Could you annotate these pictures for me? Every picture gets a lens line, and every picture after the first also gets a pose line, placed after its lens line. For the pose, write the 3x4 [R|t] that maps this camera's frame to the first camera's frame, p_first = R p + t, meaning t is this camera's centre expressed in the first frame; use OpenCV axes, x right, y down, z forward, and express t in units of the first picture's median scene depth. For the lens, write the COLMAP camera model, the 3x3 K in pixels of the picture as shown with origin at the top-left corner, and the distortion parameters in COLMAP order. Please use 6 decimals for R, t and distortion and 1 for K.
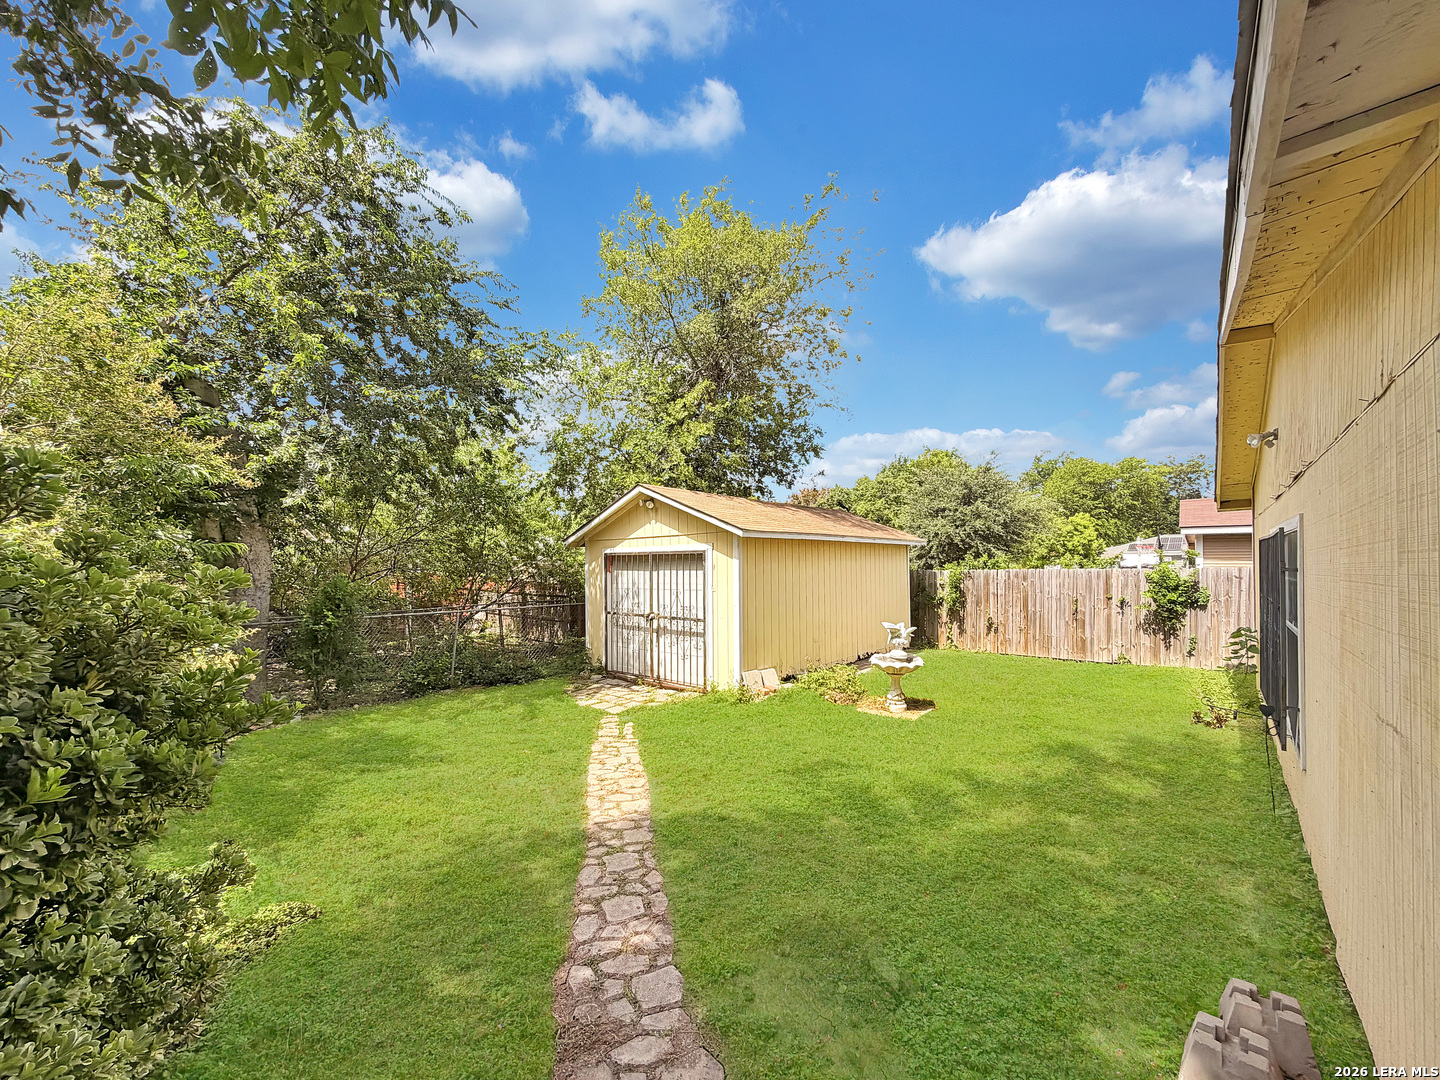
lens RADIAL K [[575.3, 0, 723.6], [0, 575.3, 564.0], [0, 0, 1]] dist [-0.000966, -0.000073]
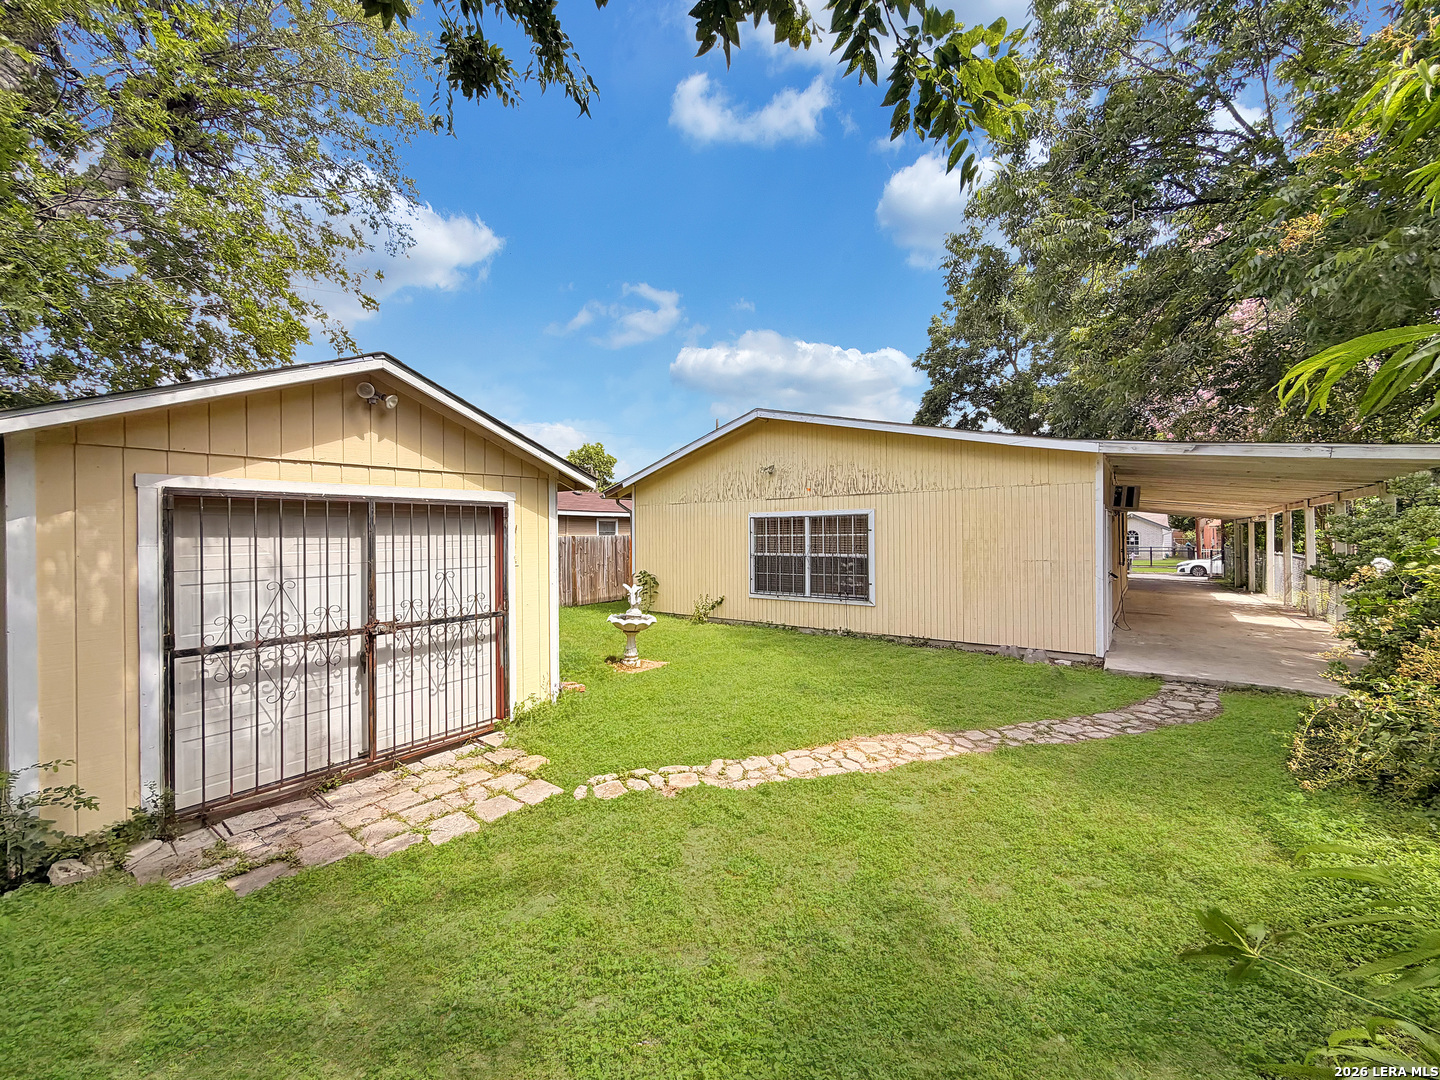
lens RADIAL K [[570.6, 0, 713.9], [0, 570.6, 540.9], [0, 0, 1]] dist [0.013734, 0.000197]
pose [[-0.053834, -0.005841, 0.998533, -0.843303], [0.004796, 0.999970, 0.006108, 0.019830], [-0.998538, 0.005117, -0.053804, 1.002080]]
